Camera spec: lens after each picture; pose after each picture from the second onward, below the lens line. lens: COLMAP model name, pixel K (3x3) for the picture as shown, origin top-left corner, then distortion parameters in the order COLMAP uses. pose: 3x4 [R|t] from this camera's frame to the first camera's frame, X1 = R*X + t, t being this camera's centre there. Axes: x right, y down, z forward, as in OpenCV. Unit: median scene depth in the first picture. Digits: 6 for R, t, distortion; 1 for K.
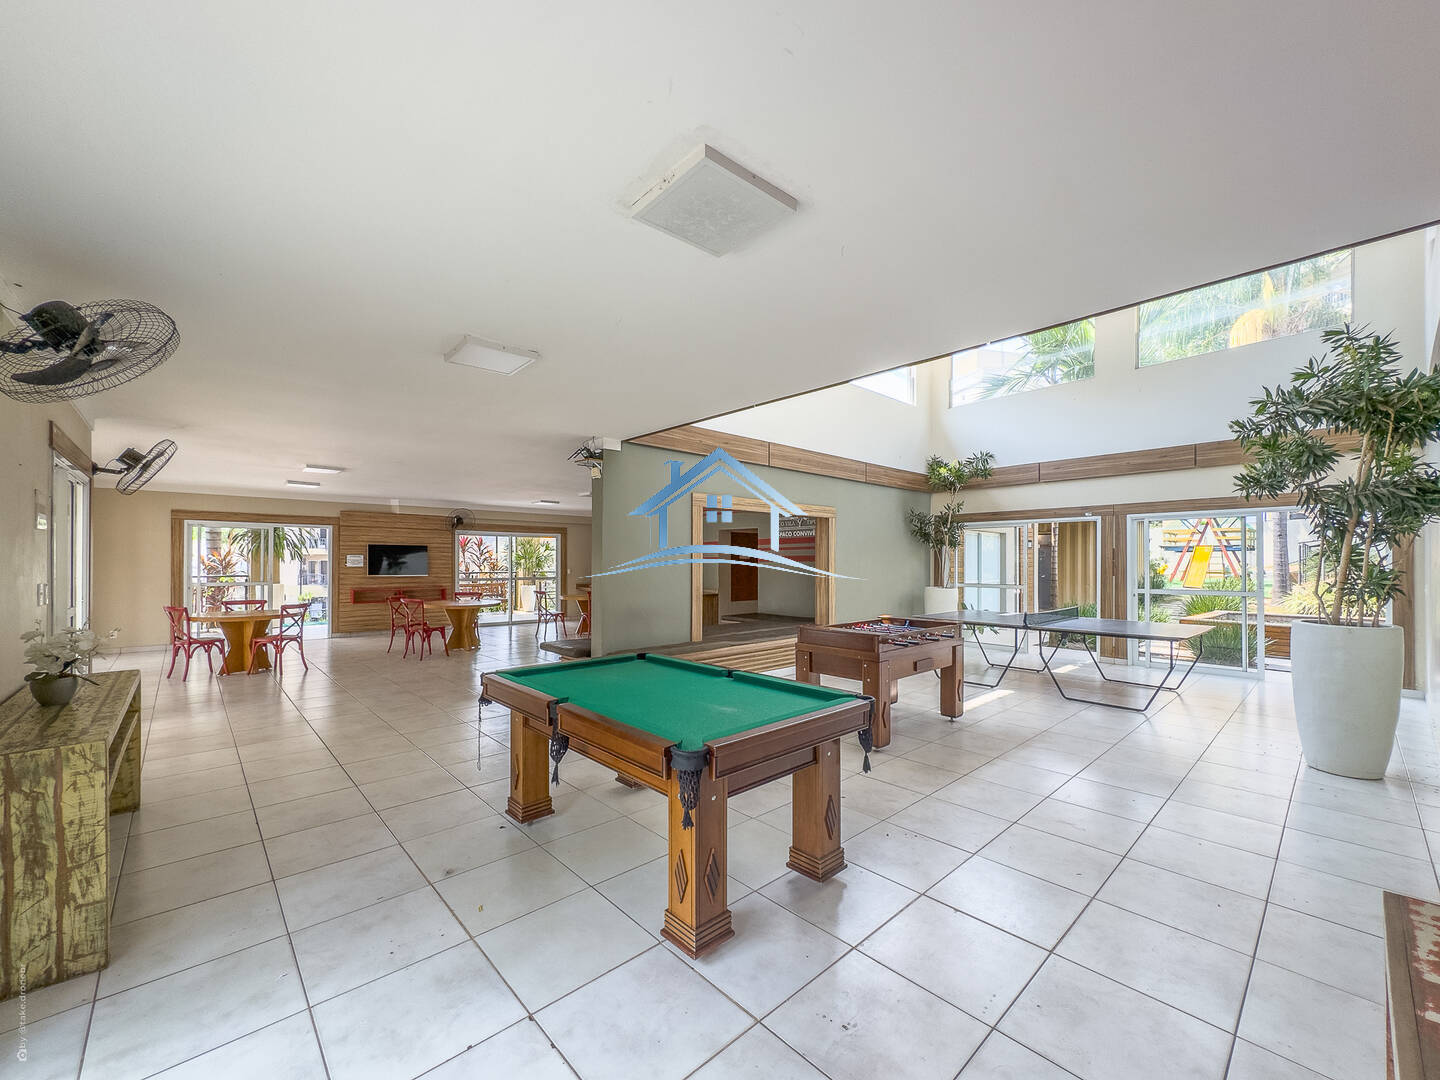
lens RADIAL K [[578.7, 0, 722.4], [0, 578.7, 555.4], [0, 0, 1]] dist [-0.000098, -0.000232]
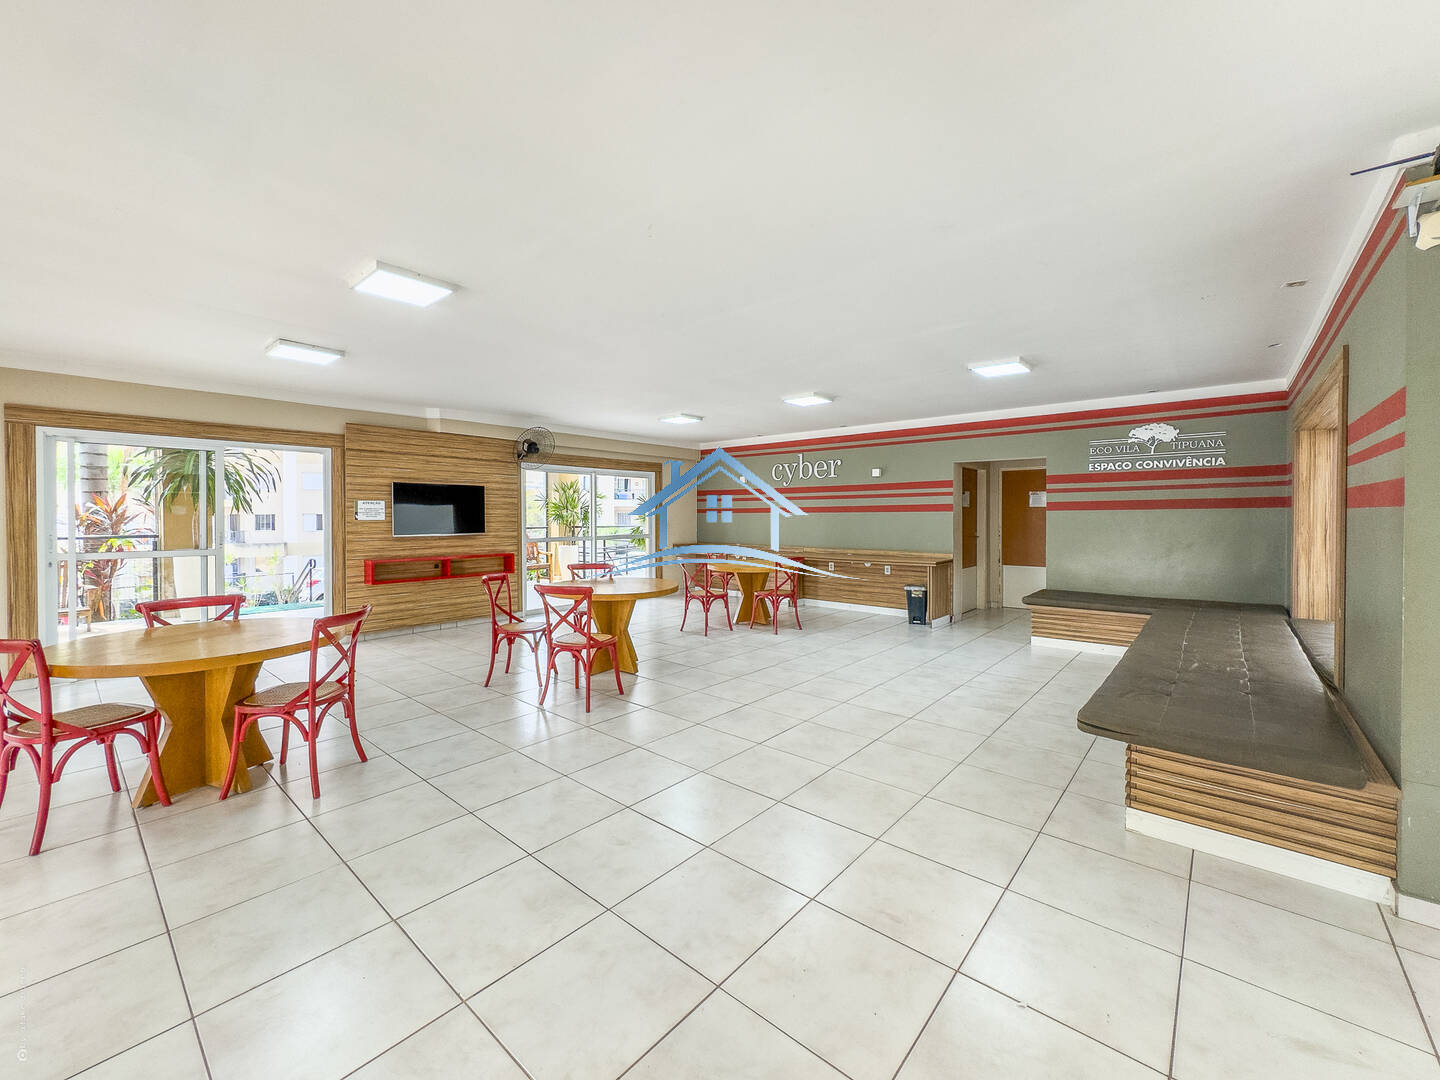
lens RADIAL K [[578.7, 0, 717.9], [0, 578.7, 525.6], [0, 0, 1]] dist [-0.000098, -0.000232]
pose [[0.994139, -0.002778, 0.108071, -0.356982], [0.000153, 0.999705, 0.024294, 0.010593], [-0.108106, -0.024135, 0.993846, 0.392082]]
